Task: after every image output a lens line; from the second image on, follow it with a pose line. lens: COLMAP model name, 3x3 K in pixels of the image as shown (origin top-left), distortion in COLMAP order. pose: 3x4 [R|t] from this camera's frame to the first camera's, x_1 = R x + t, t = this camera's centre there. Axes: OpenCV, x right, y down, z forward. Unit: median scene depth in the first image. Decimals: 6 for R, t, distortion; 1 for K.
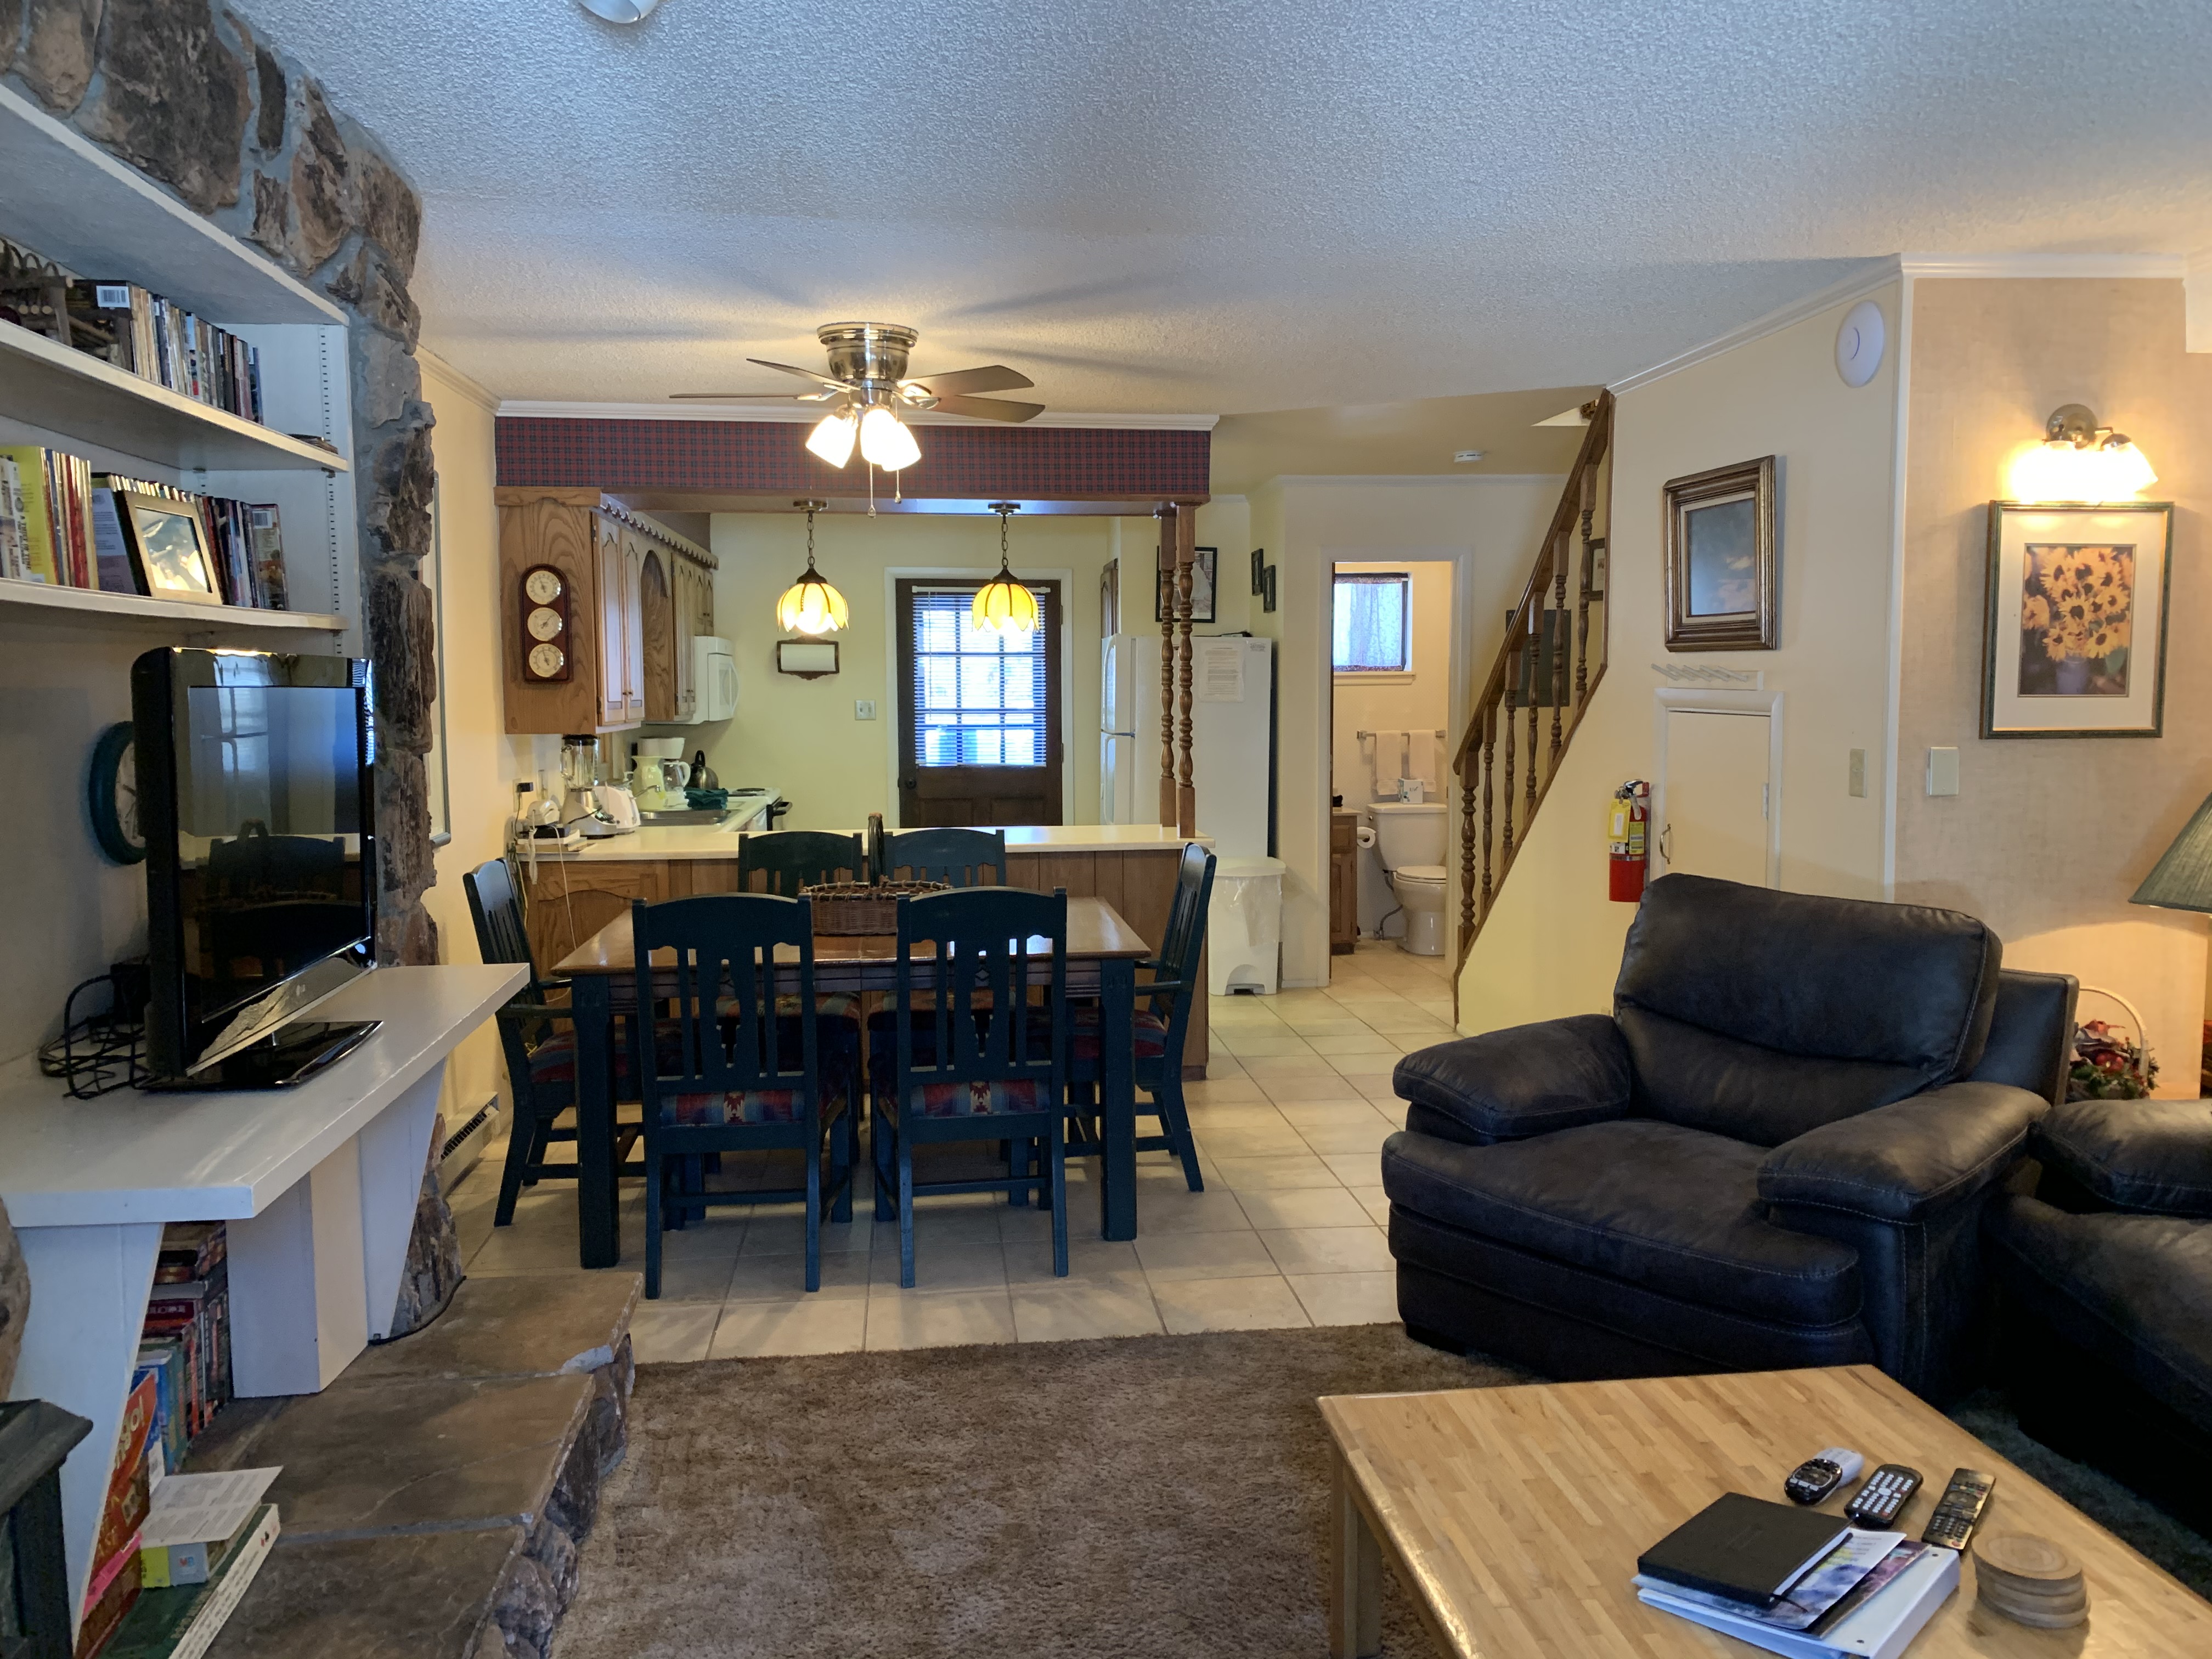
lens RADIAL K [[1667.7, 0, 1125.9], [0, 1667.7, 804.9], [0, 0, 1]] dist [0.019054, -0.022972]
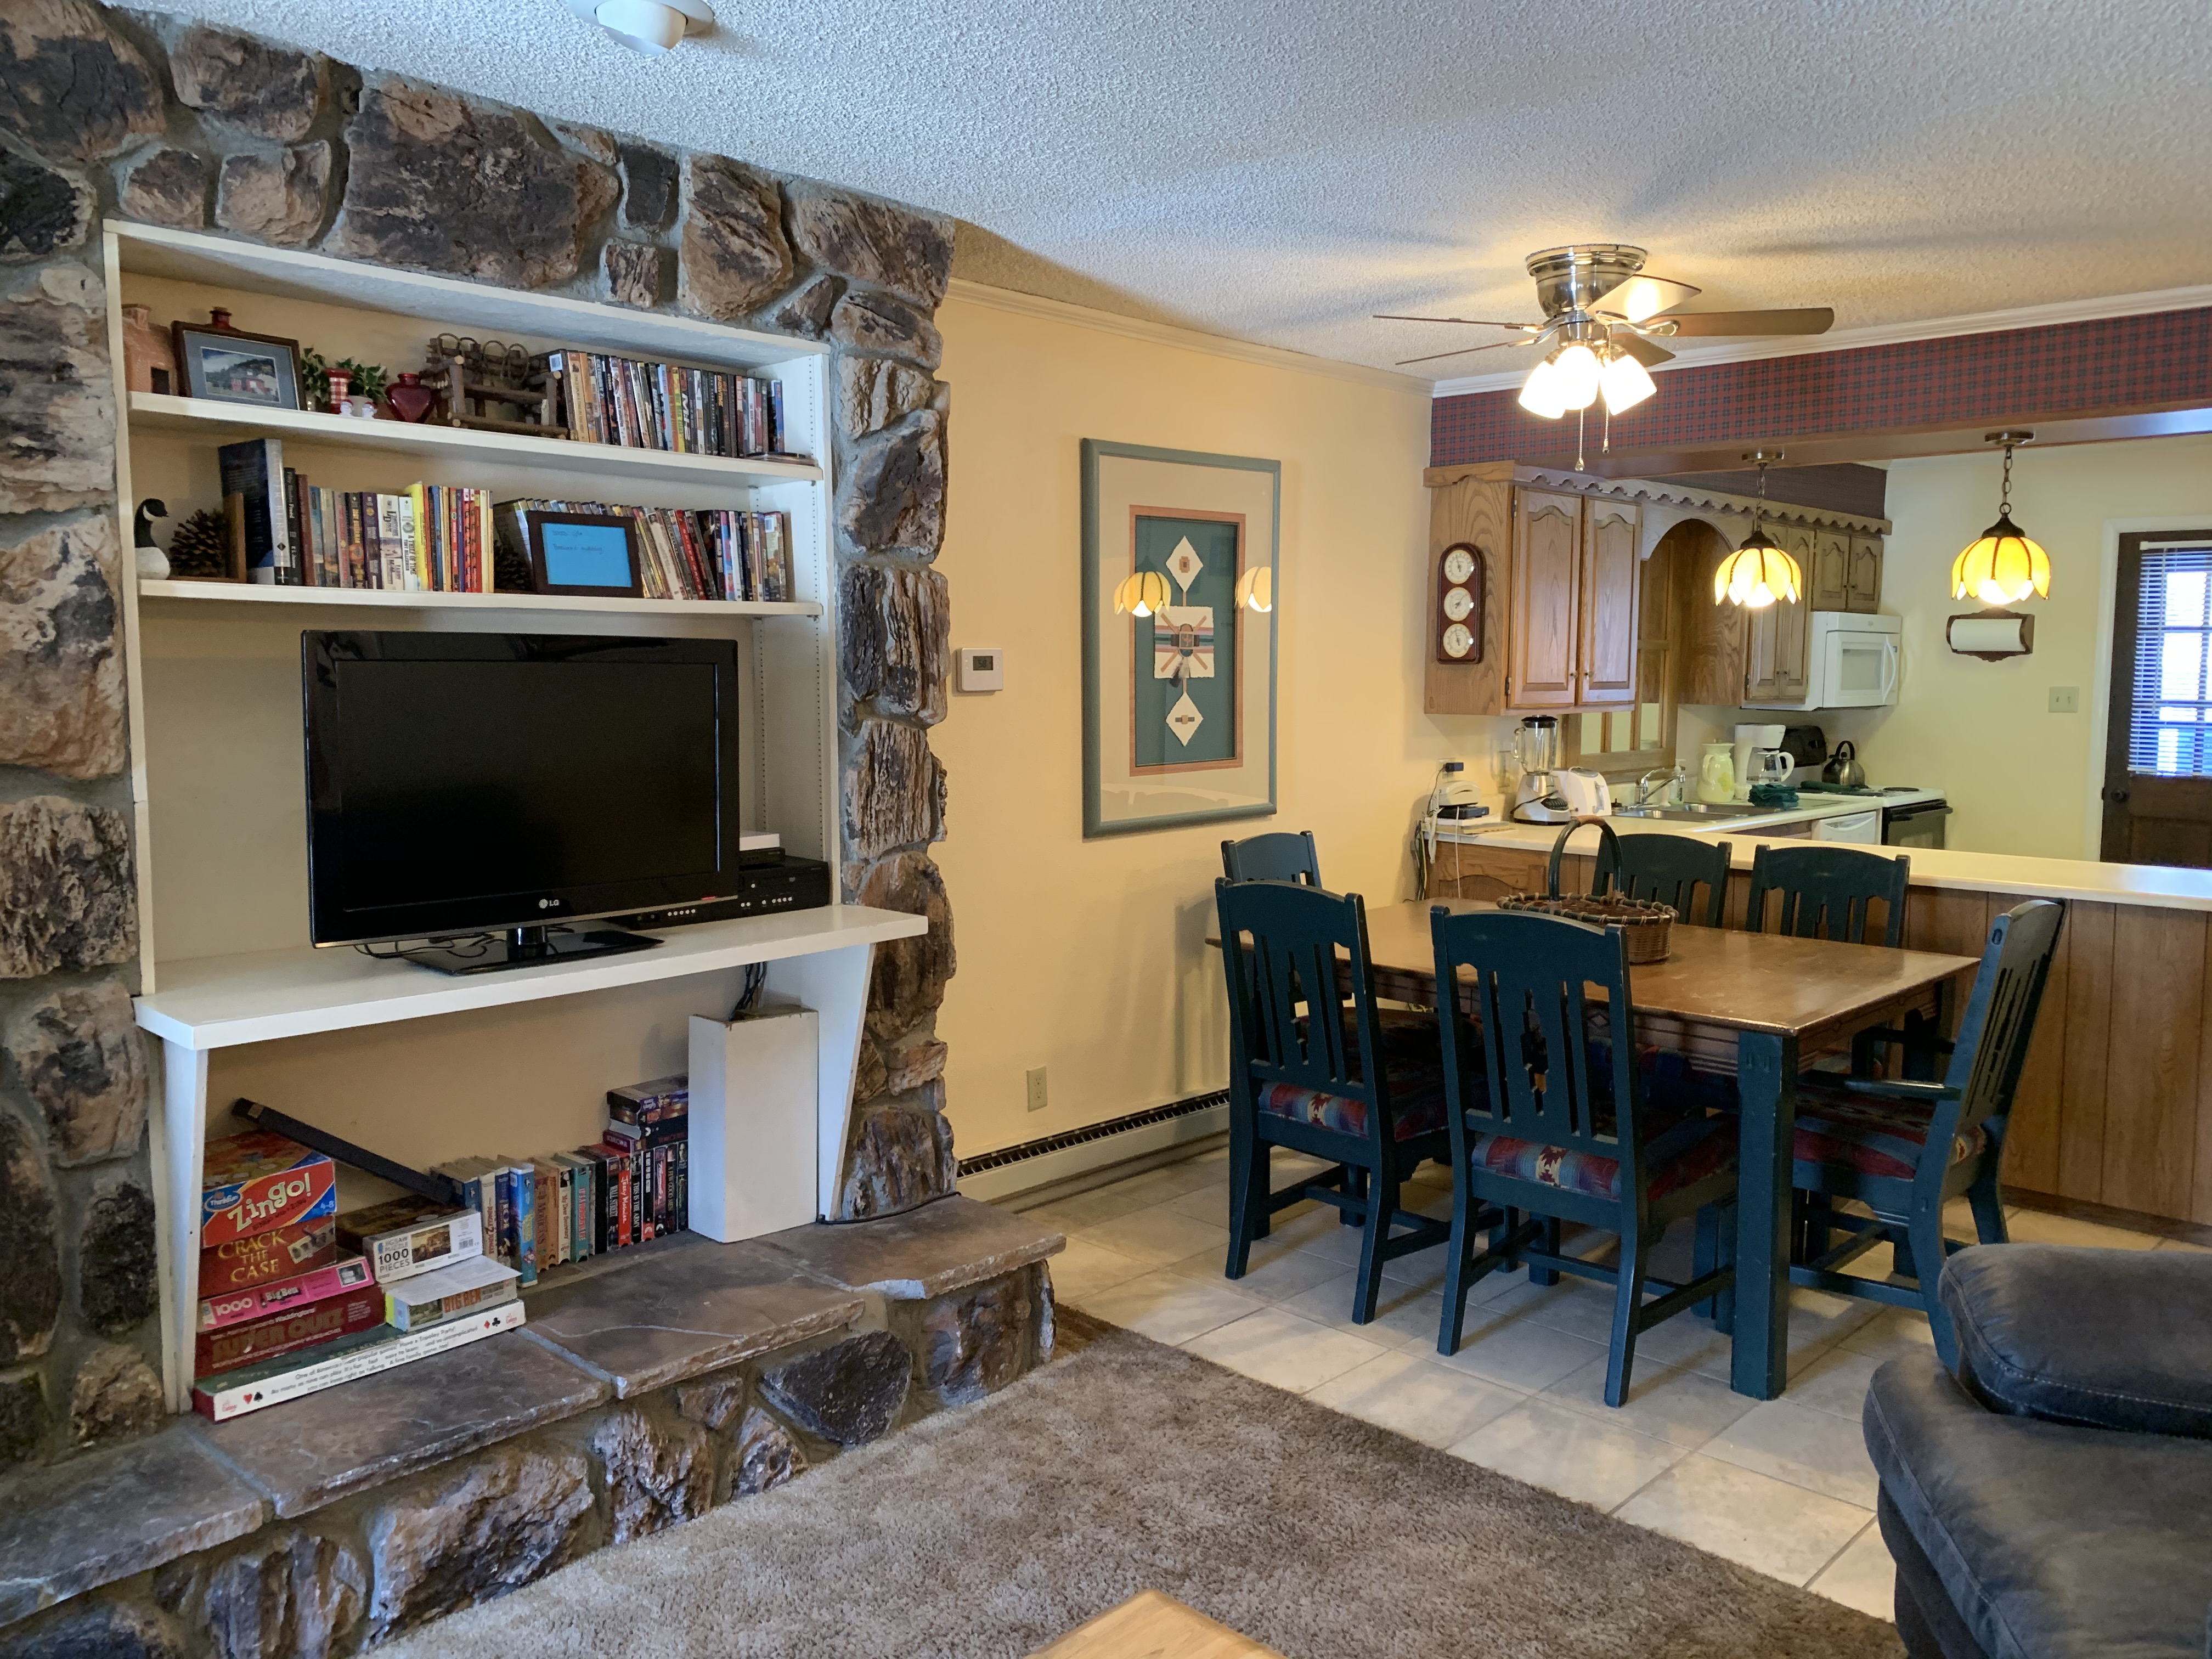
lens RADIAL K [[1683.2, 0, 1118.9], [0, 1683.2, 805.0], [0, 0, 1]] dist [0.111214, -0.175435]
pose [[0.633995, 0.073623, -0.769825, 0.306061], [-0.065249, 0.997001, 0.041613, -0.017983], [0.770580, 0.023848, 0.636897, 0.207473]]
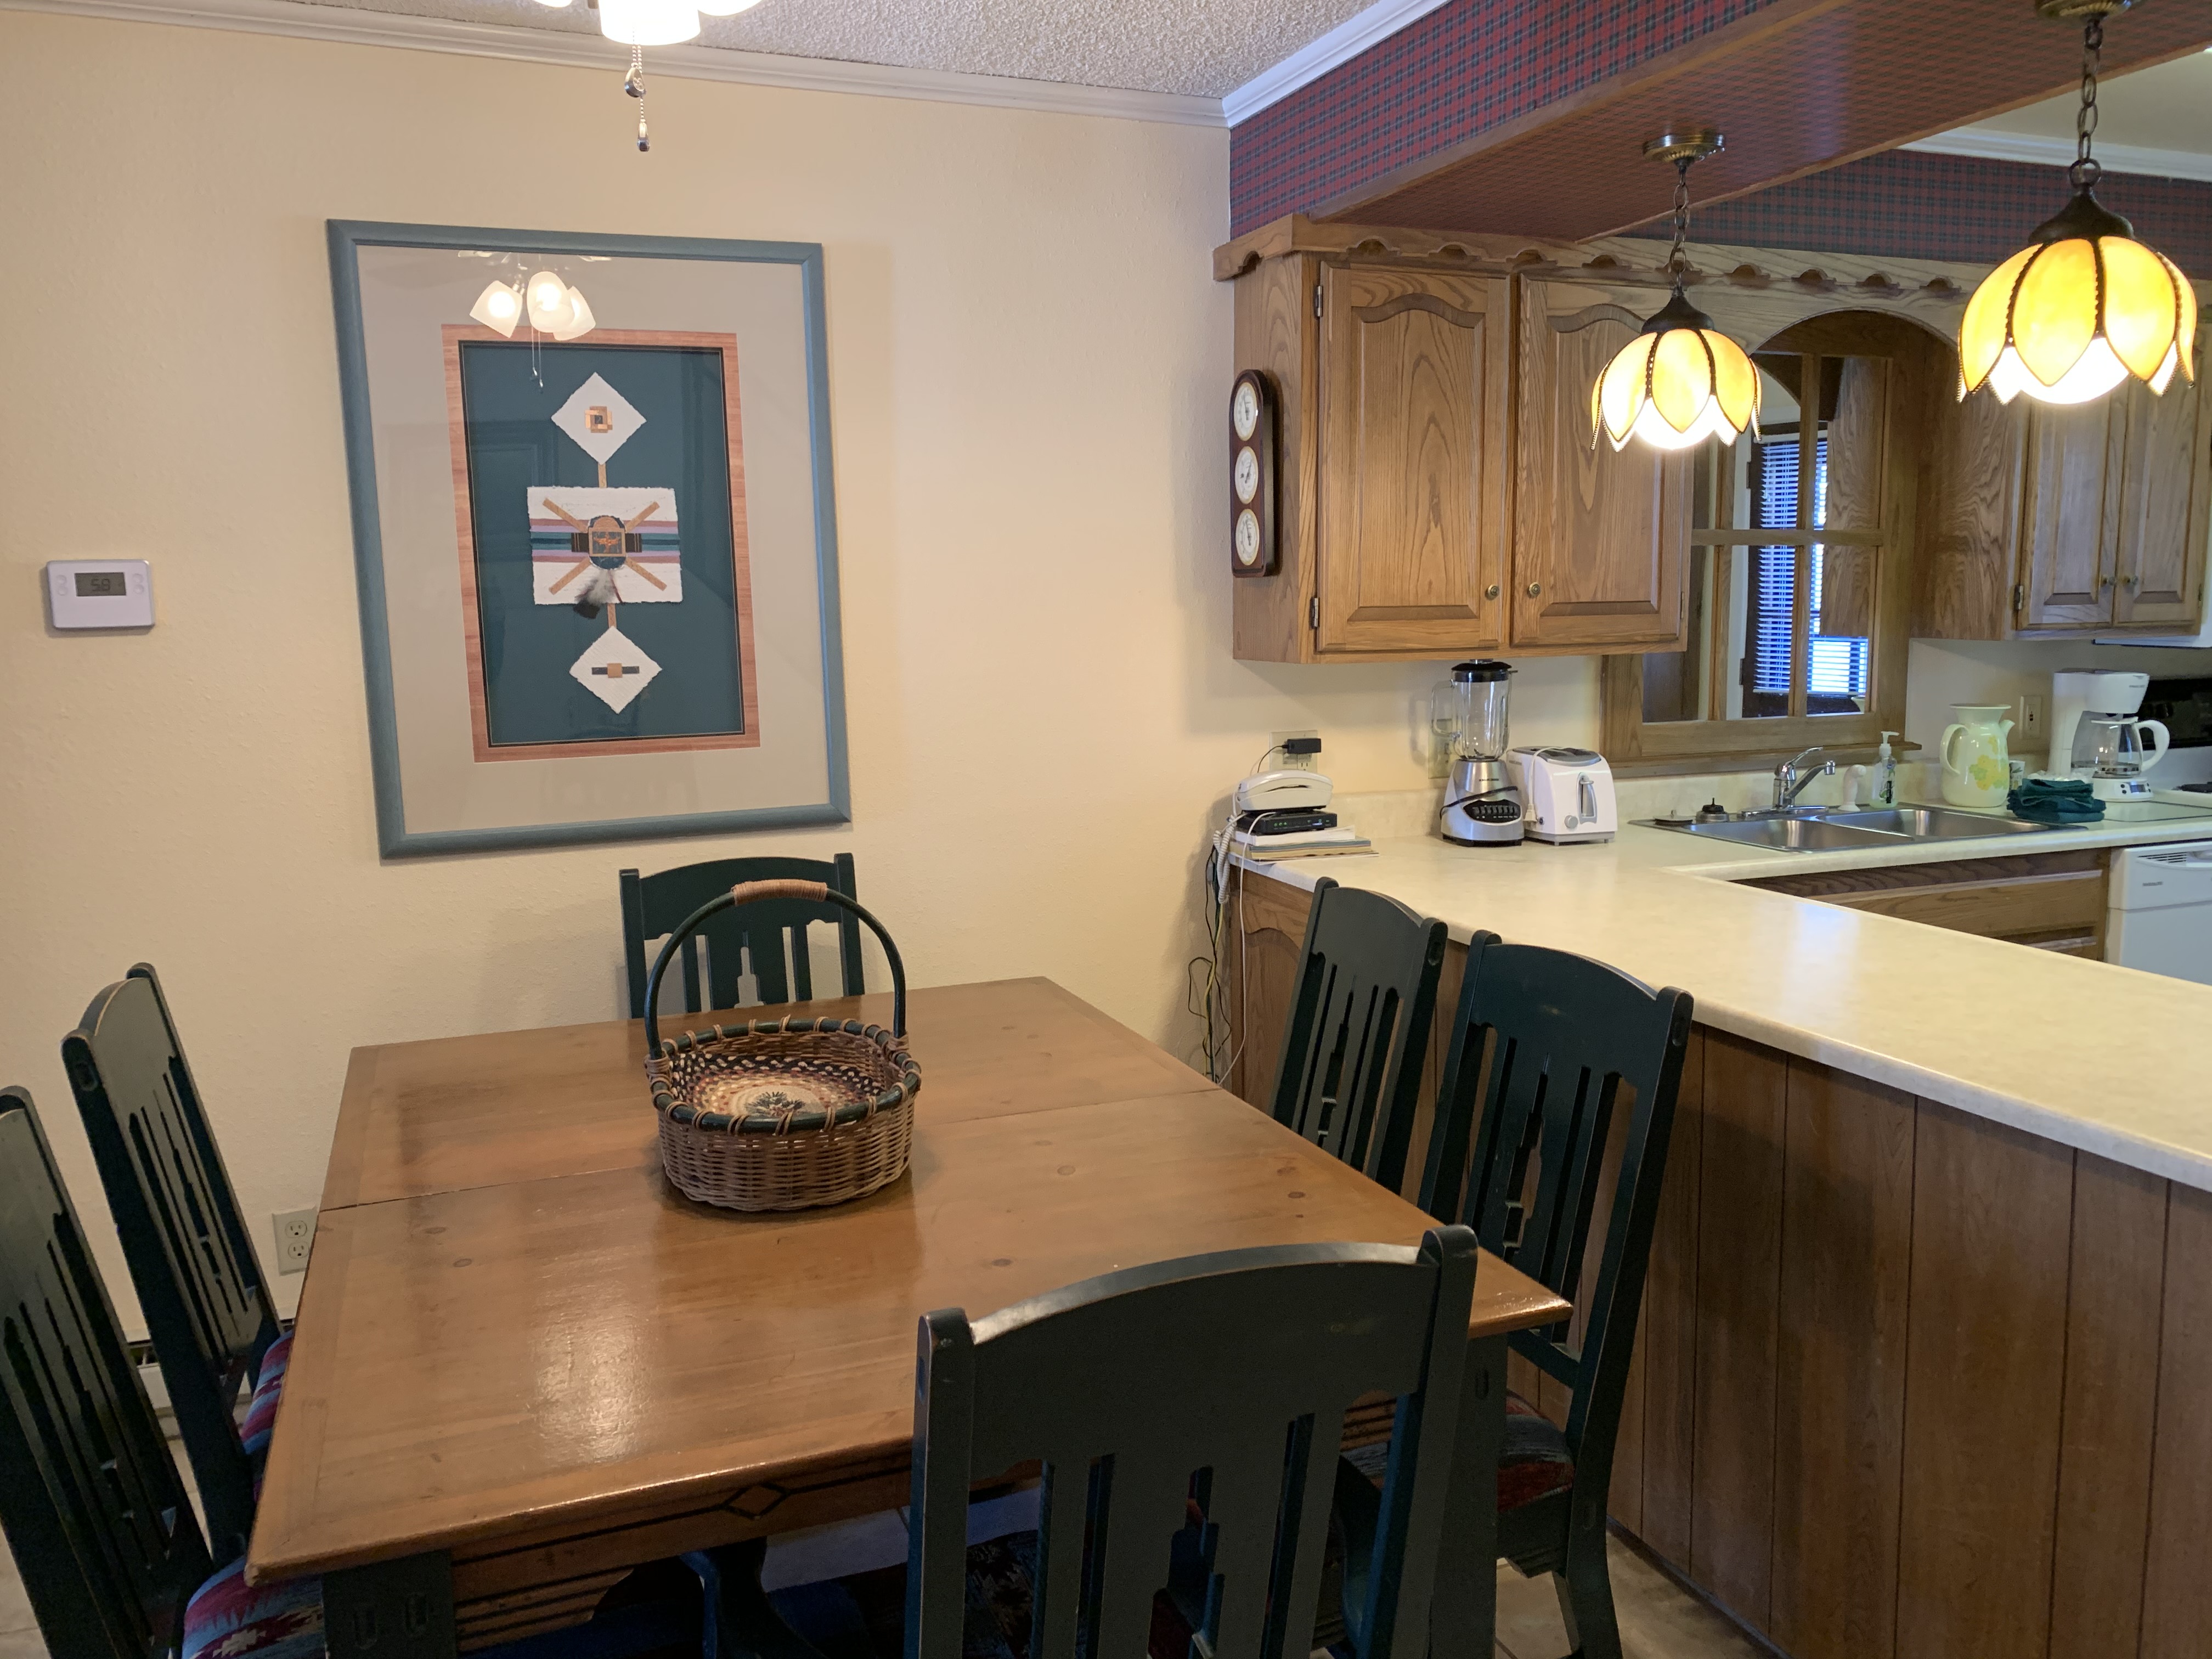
lens RADIAL K [[1667.7, 0, 1125.9], [0, 1667.7, 804.9], [0, 0, 1]] dist [0.019054, -0.022972]
pose [[0.248907, 0.121507, -0.960875, 0.219259], [-0.060658, 0.992107, 0.109744, -0.054163], [0.966626, 0.030969, 0.254313, 0.812014]]
